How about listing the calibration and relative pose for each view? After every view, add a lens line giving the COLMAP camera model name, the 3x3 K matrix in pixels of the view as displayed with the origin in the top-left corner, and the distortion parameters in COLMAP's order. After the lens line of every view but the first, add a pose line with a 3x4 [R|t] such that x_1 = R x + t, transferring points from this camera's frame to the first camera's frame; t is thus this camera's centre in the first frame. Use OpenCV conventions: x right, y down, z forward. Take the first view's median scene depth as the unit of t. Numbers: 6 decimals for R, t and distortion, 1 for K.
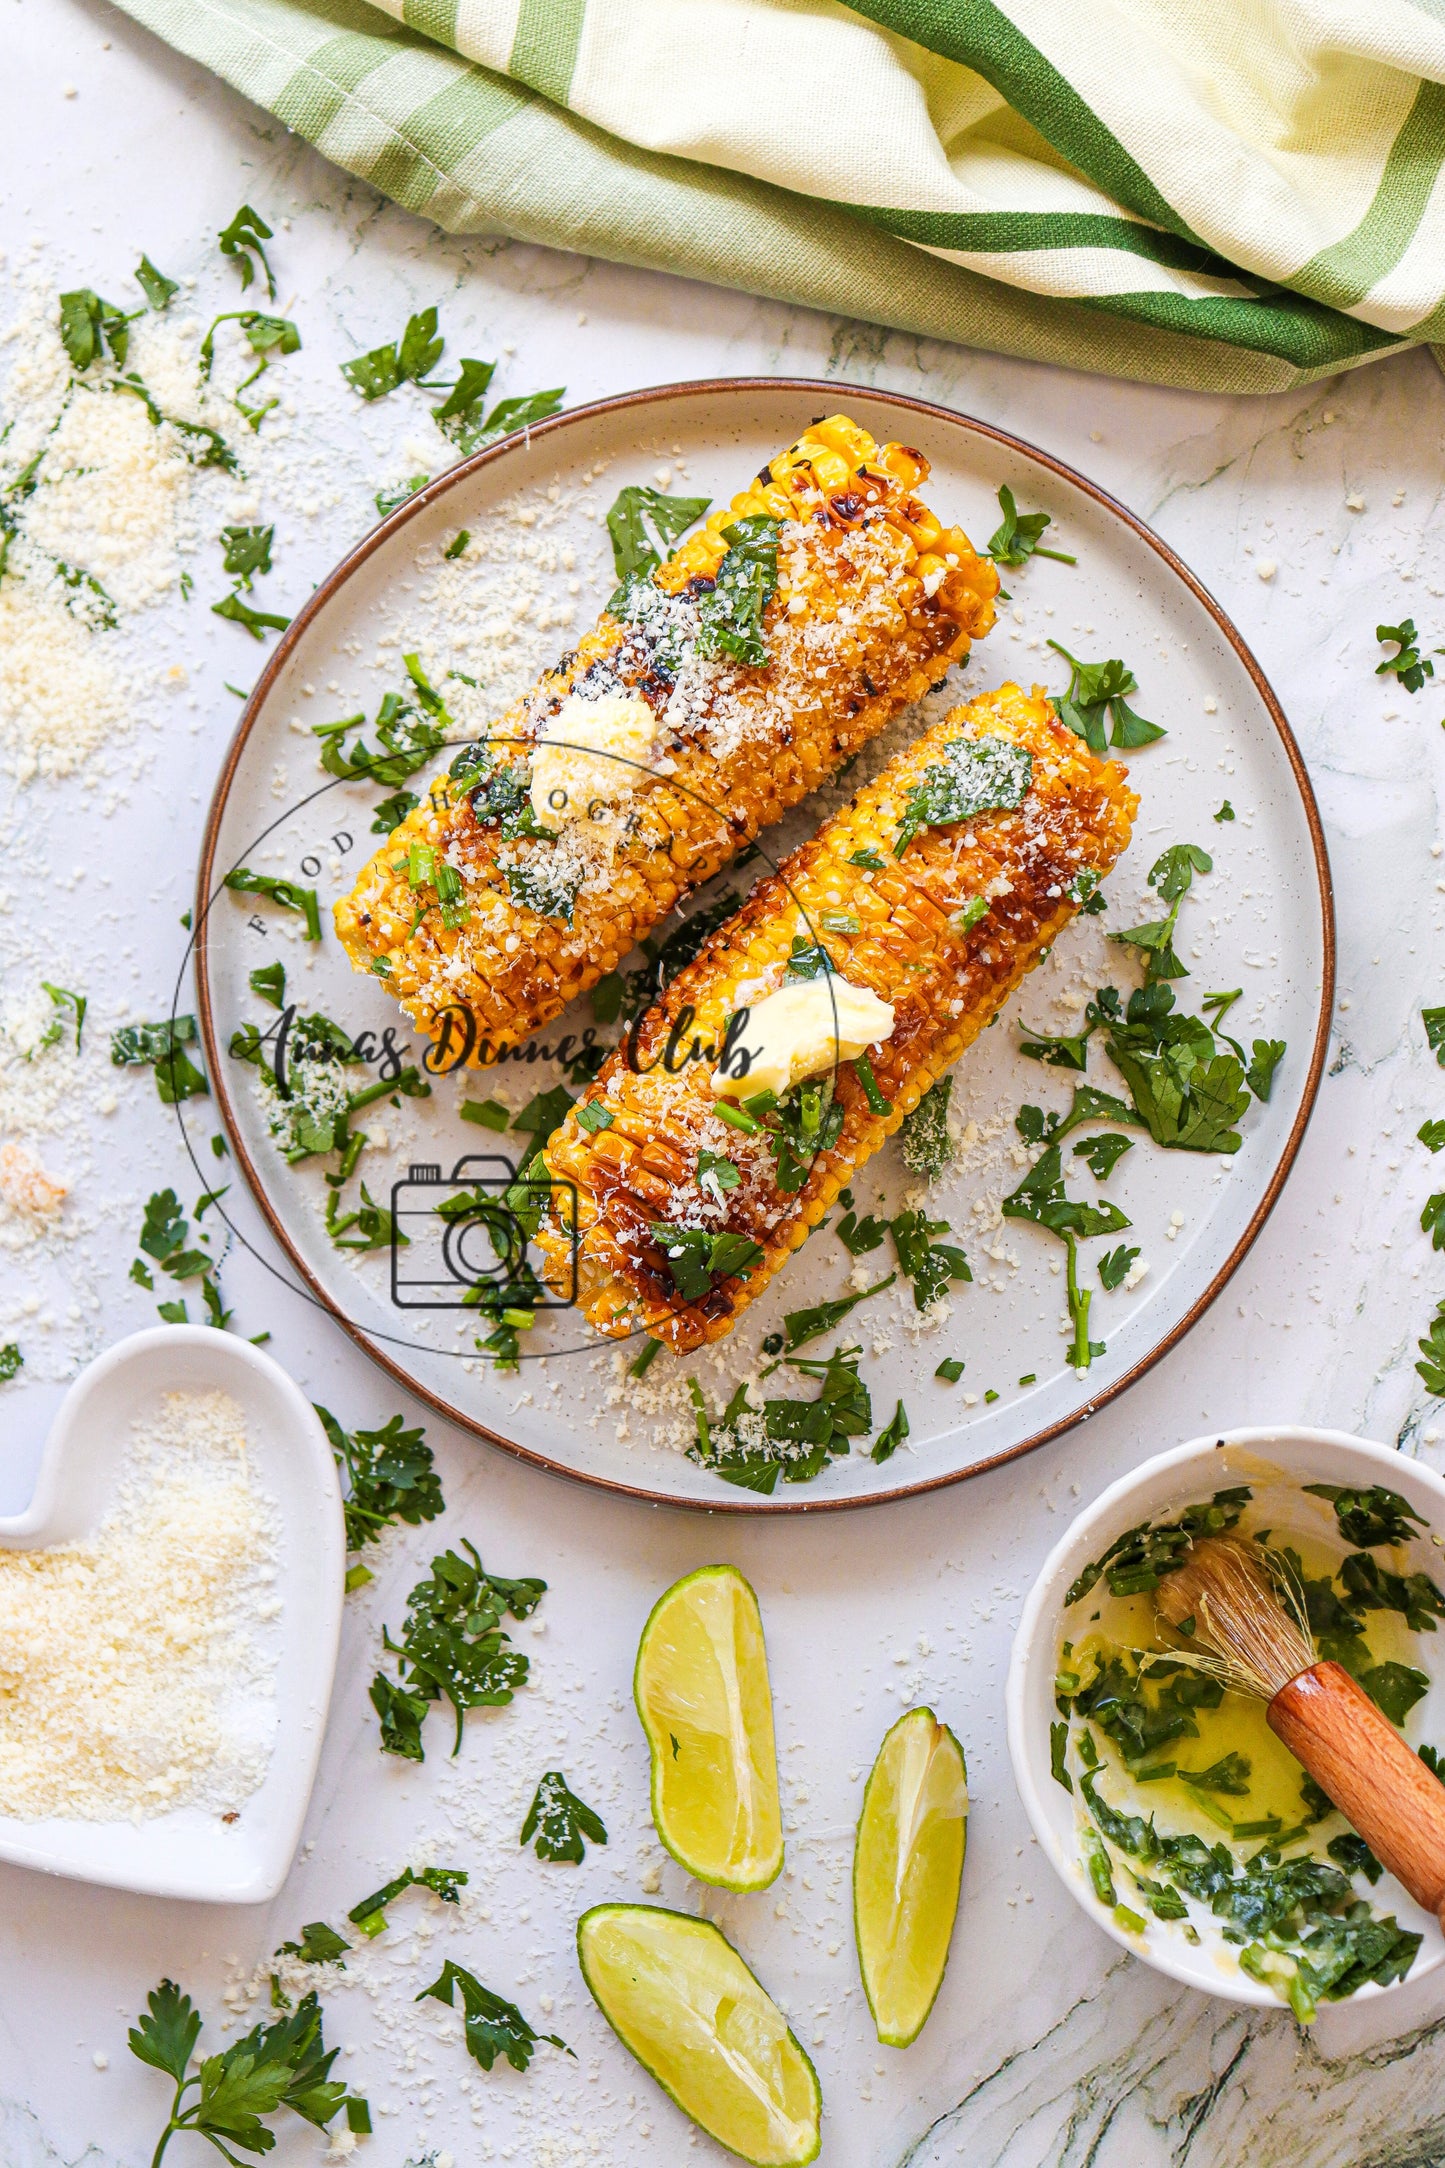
lens RADIAL K [[3920.5, 0, 722.5], [0, 3920.5, 1084.0], [0, 0, 1]] dist [0.046580, 0.202424]
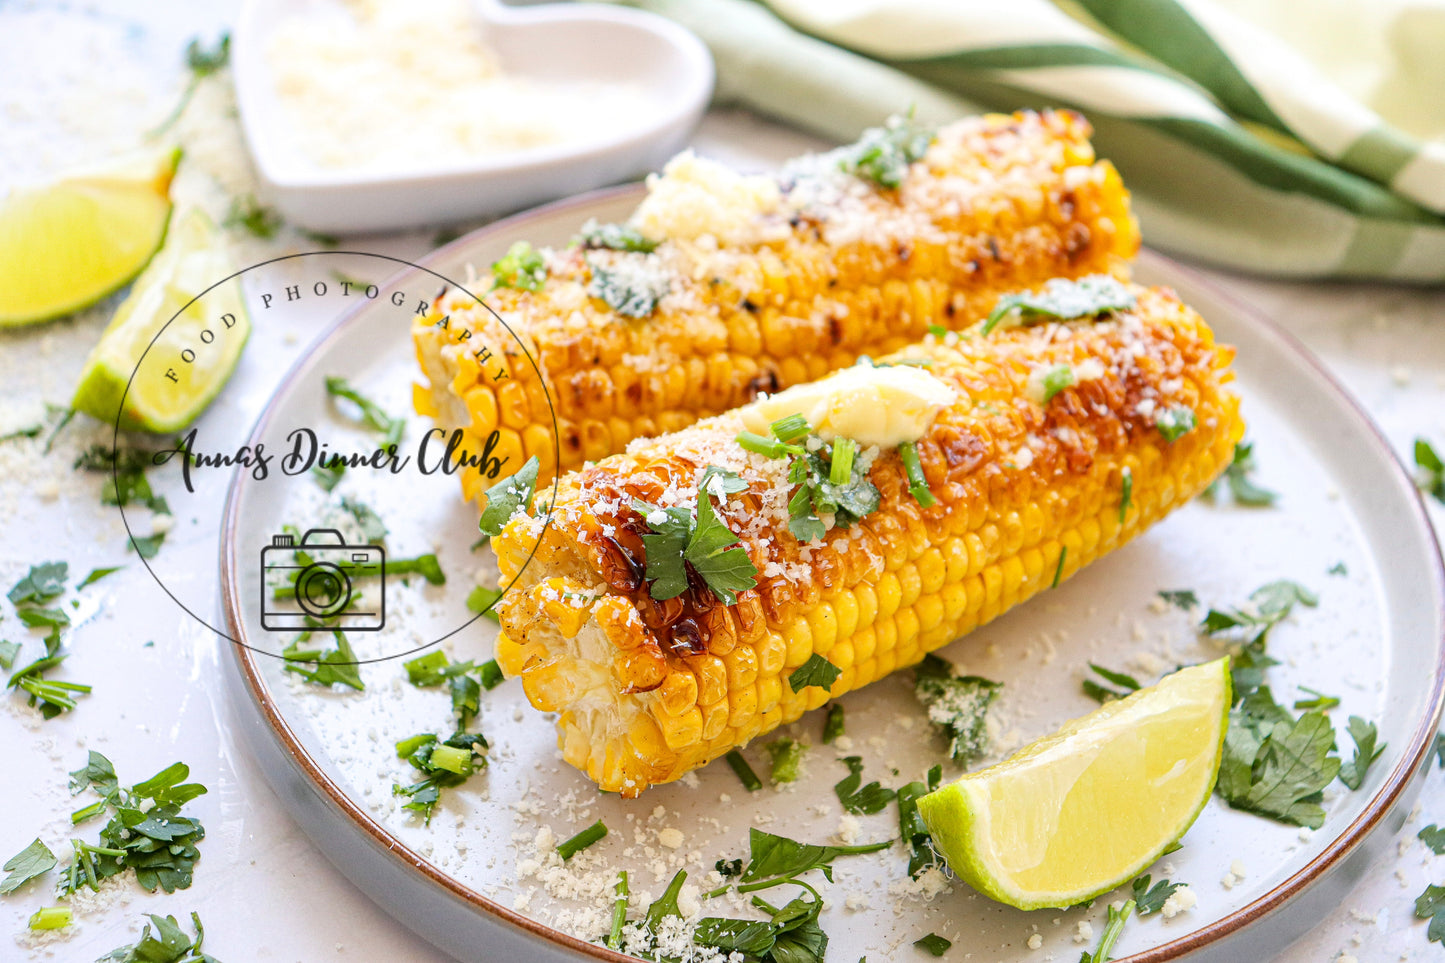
lens RADIAL K [[2613.1, 0, 760.1], [0, 2613.1, 418.0], [0, 0, 1]] dist [0.046580, 0.202424]
pose [[0.967780, 0.156475, -0.197276, 0.113706], [-0.251688, 0.624203, -0.739610, 0.415633], [0.007410, 0.765432, 0.643474, 0.572895]]
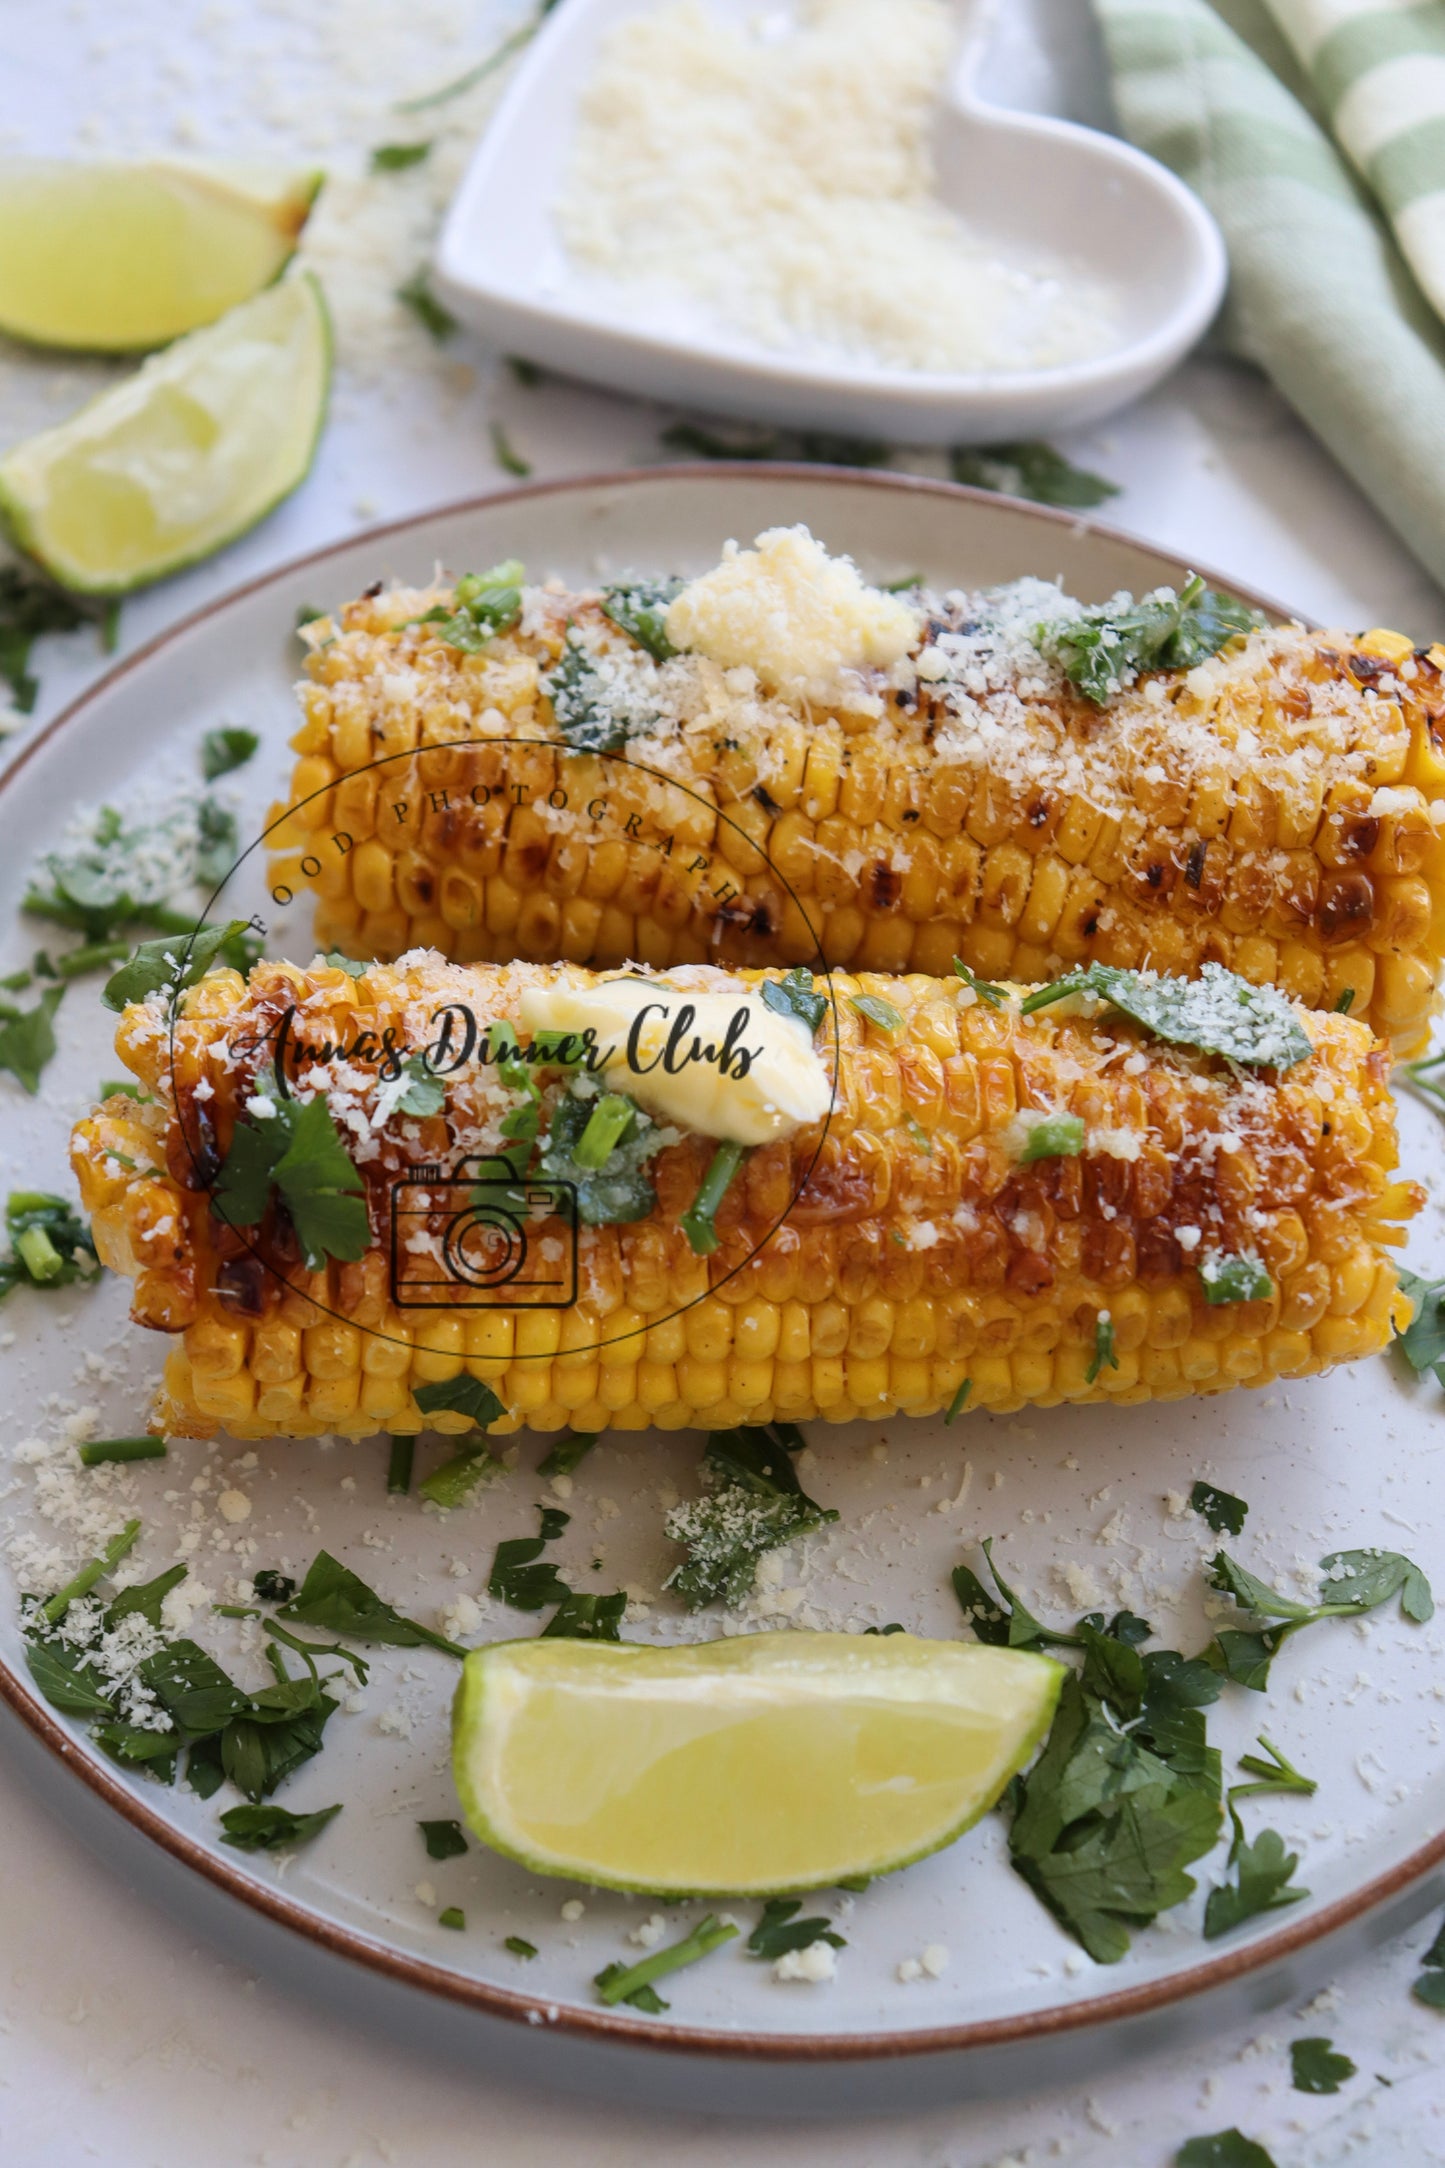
lens RADIAL K [[3920.5, 0, 722.5], [0, 3920.5, 1084.0], [0, 0, 1]] dist [0.046580, 0.202424]
pose [[0.674825, 0.587077, -0.447159, 0.267690], [-0.737832, 0.548780, -0.392995, 0.201876], [0.014674, 0.595132, 0.803494, 0.504513]]
